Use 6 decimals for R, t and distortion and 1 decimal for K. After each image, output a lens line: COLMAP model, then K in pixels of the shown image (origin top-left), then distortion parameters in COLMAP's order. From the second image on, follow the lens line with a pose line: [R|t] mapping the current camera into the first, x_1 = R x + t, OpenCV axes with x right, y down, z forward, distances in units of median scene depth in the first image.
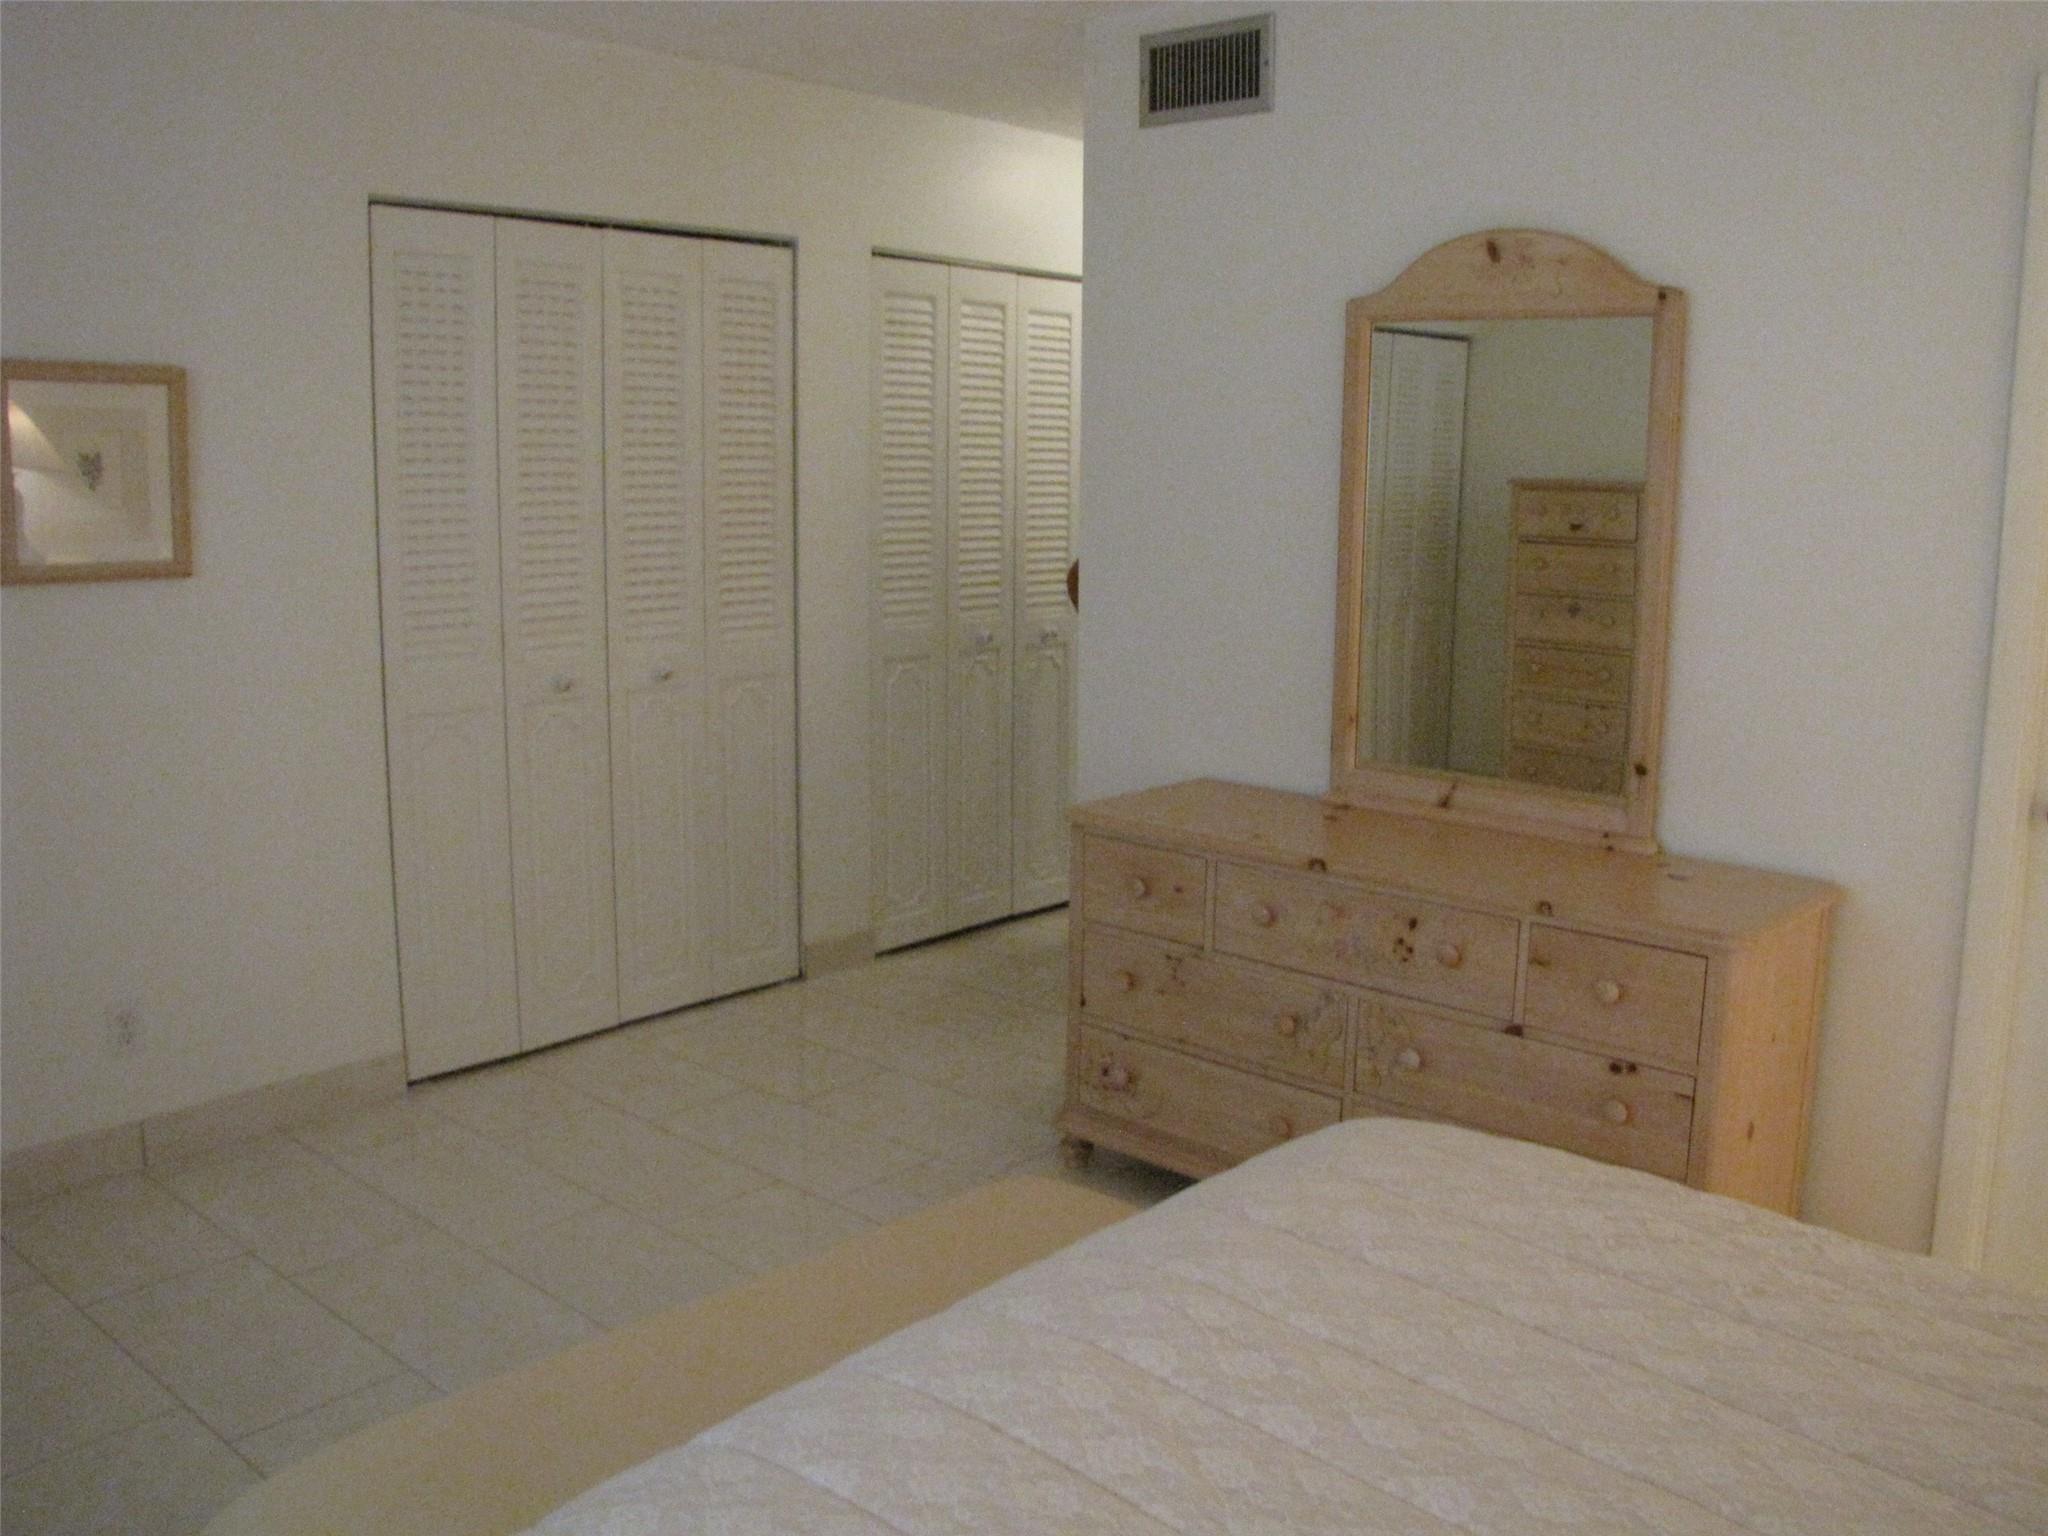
lens RADIAL K [[1764.3, 0, 1035.0], [0, 1764.3, 752.1], [0, 0, 1]] dist [-0.212996, 0.237279]
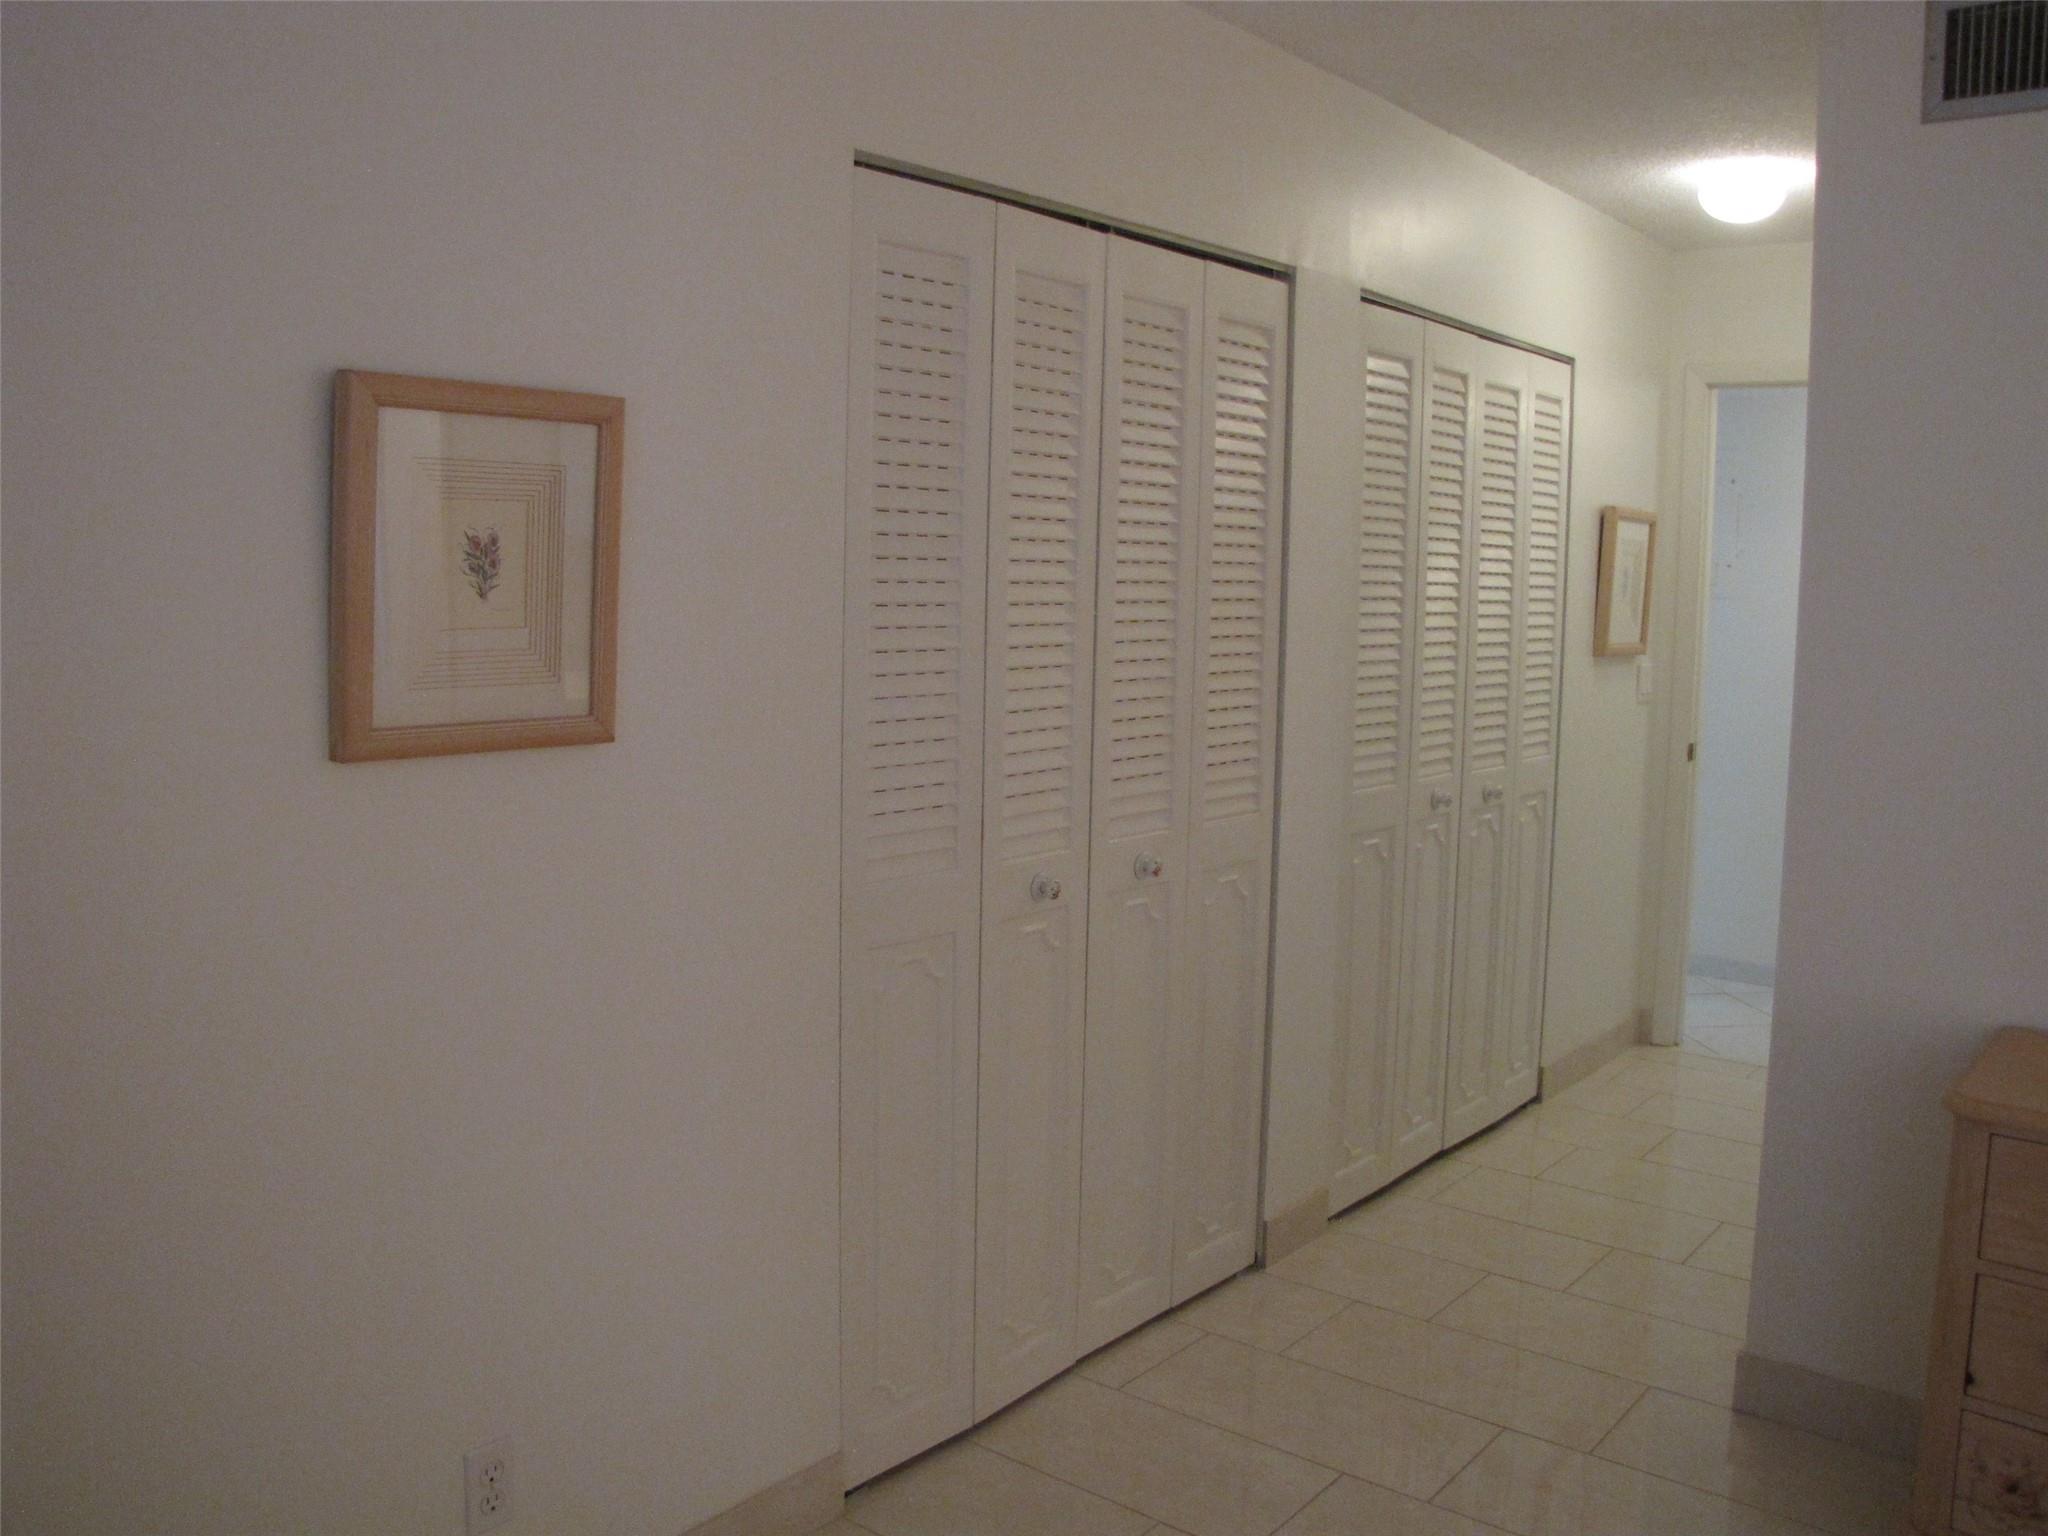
lens RADIAL K [[1760.3, 0, 1023.8], [0, 1760.3, 727.5], [0, 0, 1]] dist [-0.172803, 0.136210]
pose [[0.998400, 0.006056, 0.056224, -0.356112], [-0.002044, 0.997463, -0.071152, -0.059120], [-0.056512, 0.070923, 0.995880, 0.342531]]
